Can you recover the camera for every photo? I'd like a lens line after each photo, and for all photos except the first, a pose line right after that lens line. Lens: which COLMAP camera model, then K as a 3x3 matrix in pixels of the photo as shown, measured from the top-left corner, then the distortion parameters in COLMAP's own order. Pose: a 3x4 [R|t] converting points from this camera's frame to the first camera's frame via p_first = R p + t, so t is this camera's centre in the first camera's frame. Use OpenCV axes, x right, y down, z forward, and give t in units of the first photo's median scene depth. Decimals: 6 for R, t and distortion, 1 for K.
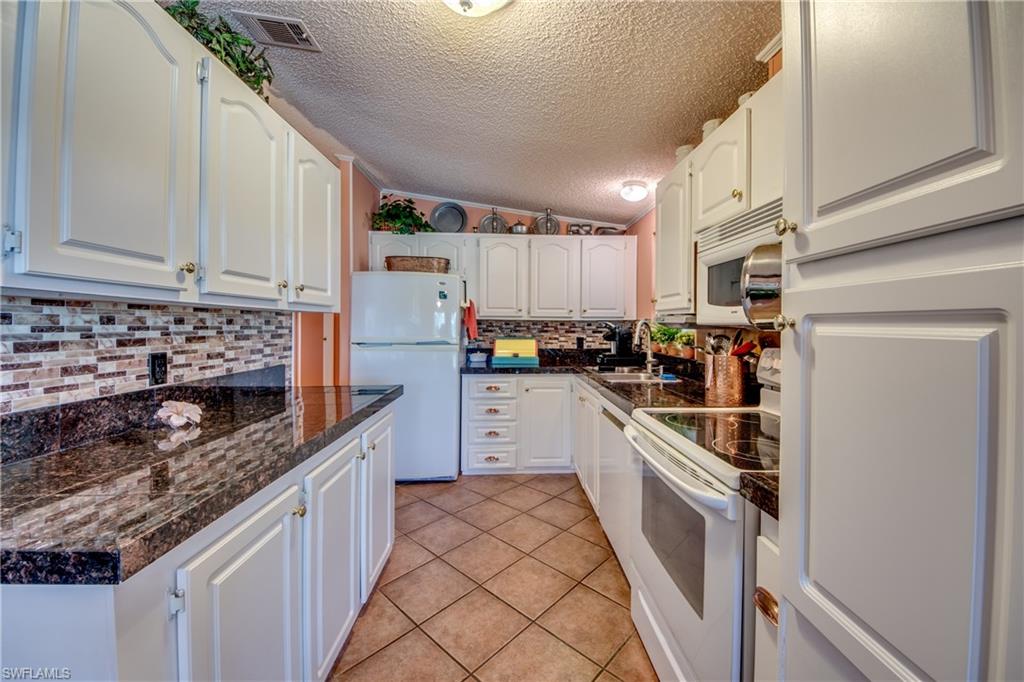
lens RADIAL K [[387.2, 0, 514.8], [0, 387.2, 325.5], [0, 0, 1]] dist [0.027371, -0.017294]
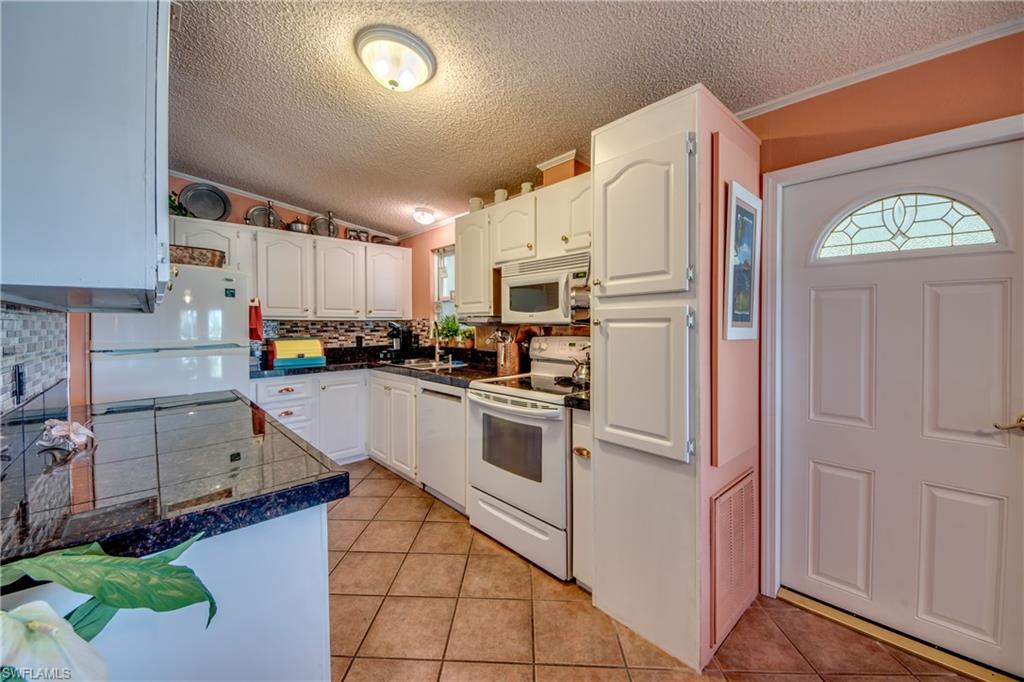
lens RADIAL K [[404.0, 0, 484.7], [0, 404.0, 327.2], [0, 0, 1]] dist [0.029423, 0.000041]
pose [[0.782618, -0.013297, 0.622360, -0.306200], [0.009691, 0.999911, 0.009177, -0.001114], [-0.622427, -0.001151, 0.782677, -0.114272]]
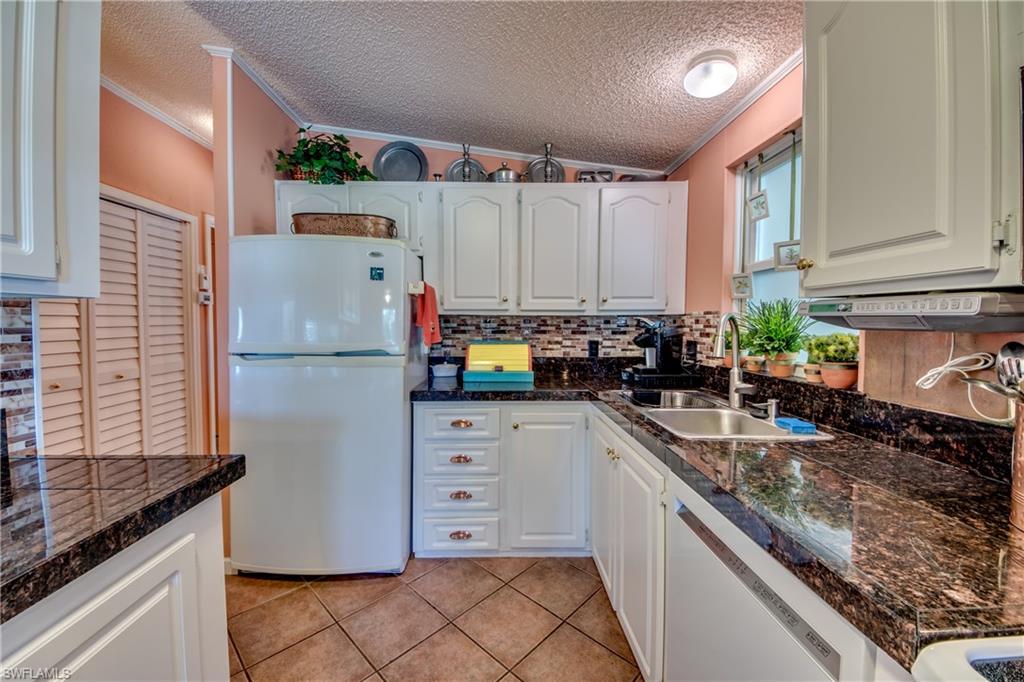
lens RADIAL K [[377.3, 0, 506.4], [0, 377.3, 338.1], [0, 0, 1]] dist [0.015623, -0.007299]
pose [[0.999991, -0.003815, 0.002093, 0.015582], [0.003729, 0.999205, 0.039690, -0.000891], [-0.002243, -0.039682, 0.999210, 0.398216]]
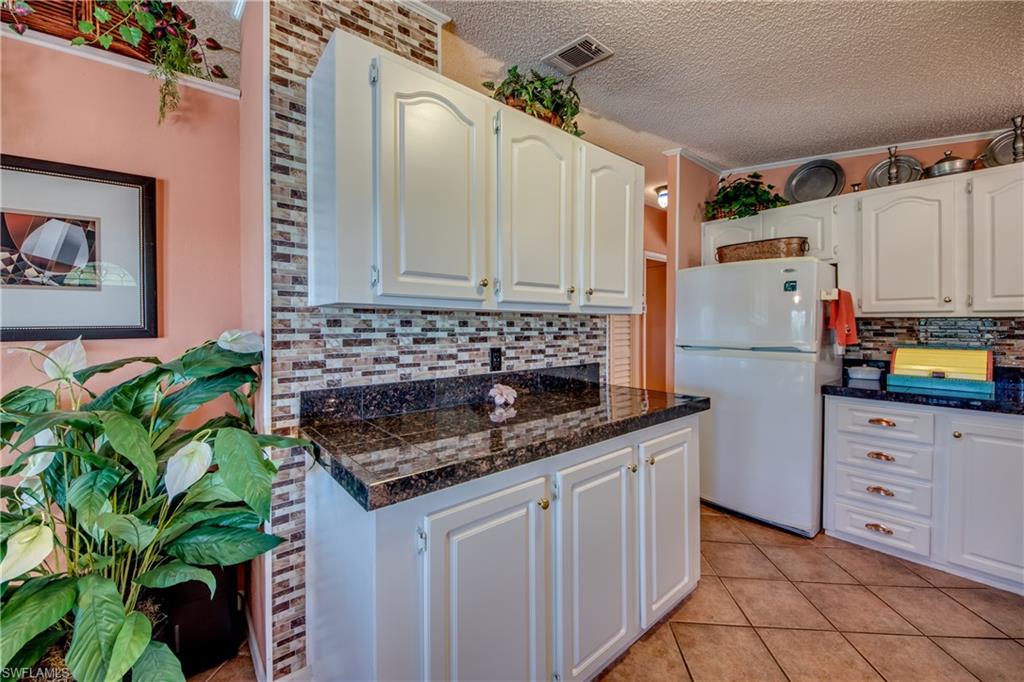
lens RADIAL K [[387.2, 0, 514.8], [0, 387.2, 325.5], [0, 0, 1]] dist [0.027371, -0.017294]
pose [[0.615805, -0.003284, -0.787892, 0.084149], [0.002487, 0.999994, -0.002224, -0.001482], [0.787895, -0.000590, 0.615809, 0.104485]]
